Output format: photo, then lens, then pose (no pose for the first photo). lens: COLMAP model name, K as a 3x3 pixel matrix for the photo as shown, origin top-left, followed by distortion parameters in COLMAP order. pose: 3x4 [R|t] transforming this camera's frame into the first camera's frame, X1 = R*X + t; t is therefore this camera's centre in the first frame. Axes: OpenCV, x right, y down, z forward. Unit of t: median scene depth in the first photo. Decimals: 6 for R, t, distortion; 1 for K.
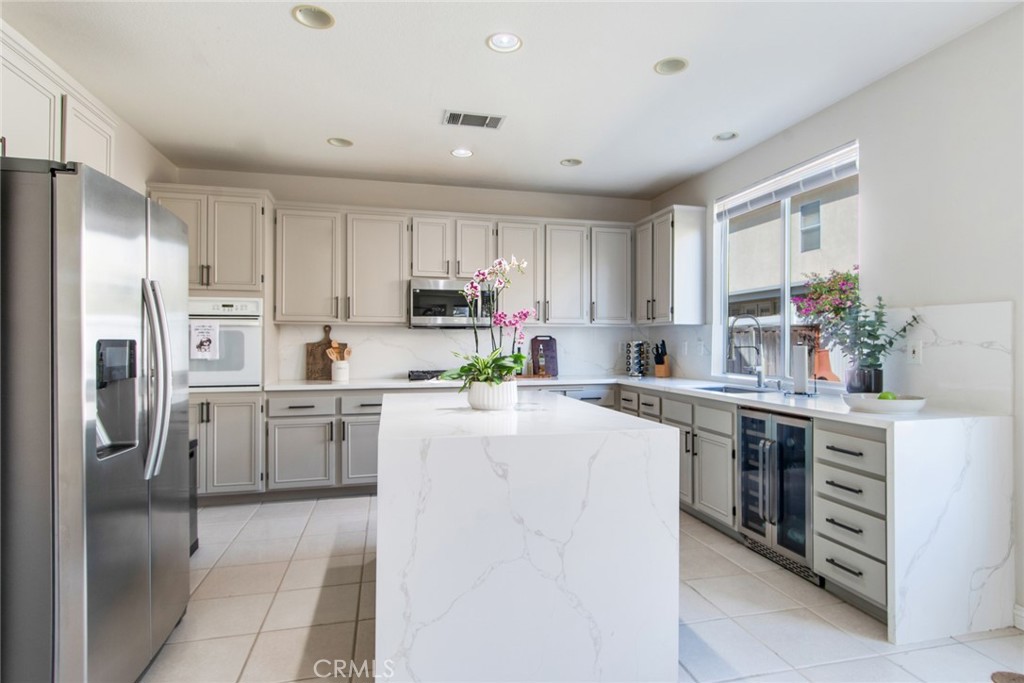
lens RADIAL K [[553.9, 0, 517.4], [0, 553.9, 341.2], [0, 0, 1]] dist [0.002620, -0.002262]
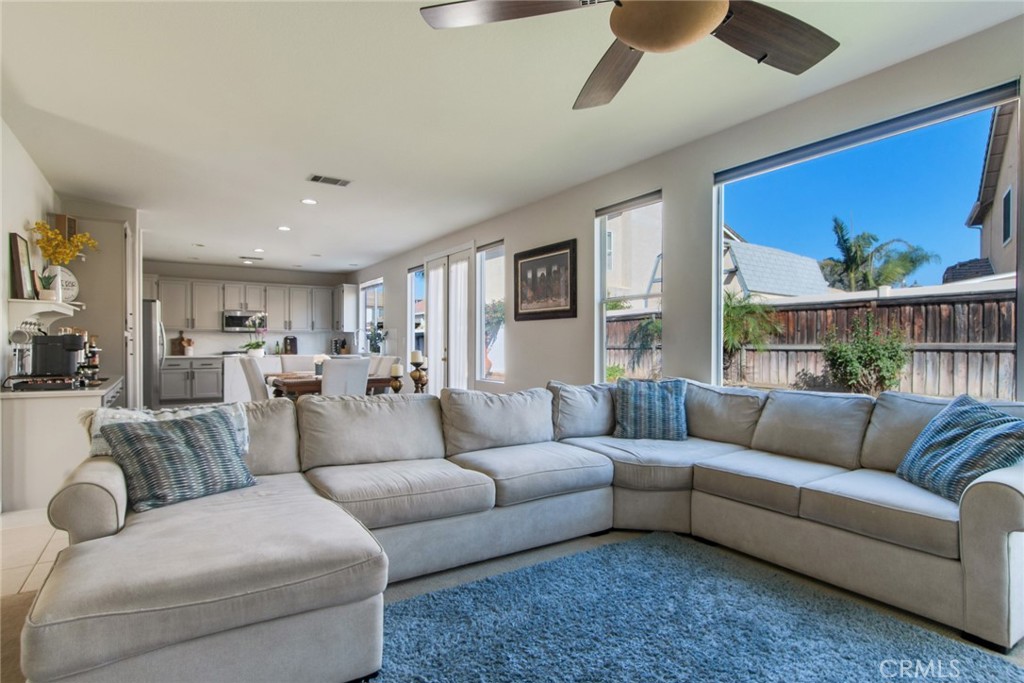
lens RADIAL K [[553.9, 0, 534.8], [0, 553.9, 355.6], [0, 0, 1]] dist [0.002620, -0.002262]
pose [[0.937362, -0.005181, 0.348319, 0.215717], [-0.002629, 0.999756, 0.021945, 0.018851], [-0.348347, -0.021486, 0.937119, -1.613092]]
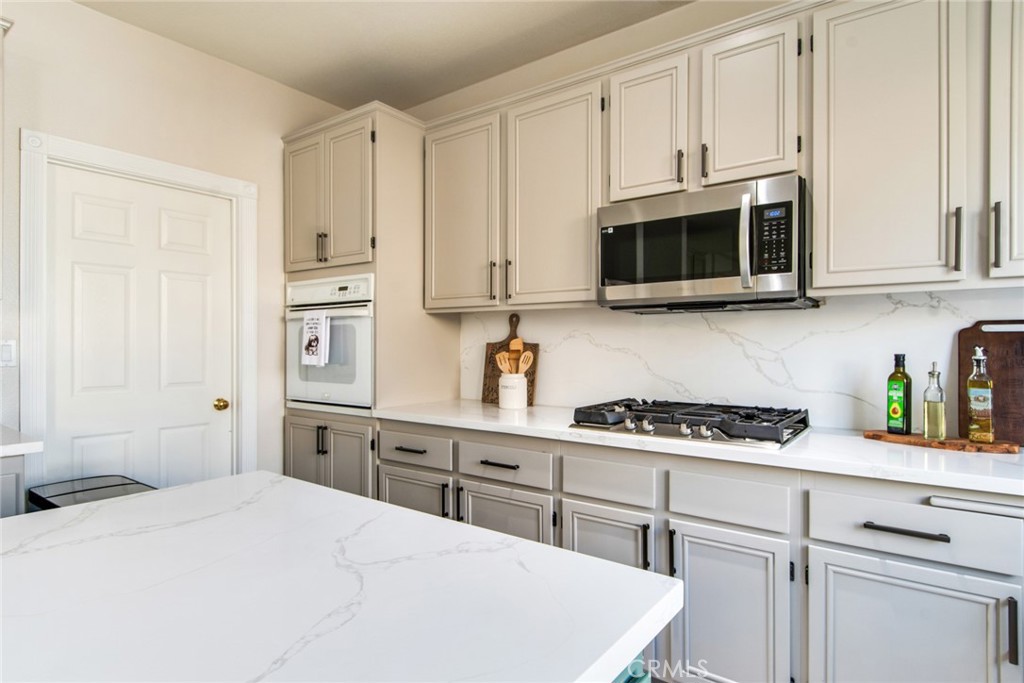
lens RADIAL K [[553.9, 0, 517.0], [0, 553.9, 345.0], [0, 0, 1]] dist [0.002620, -0.002262]
pose [[0.644065, 0.000510, -0.764970, 0.124705], [0.001171, 0.999998, 0.001652, 0.004707], [0.764970, -0.001960, 0.644063, 0.637661]]
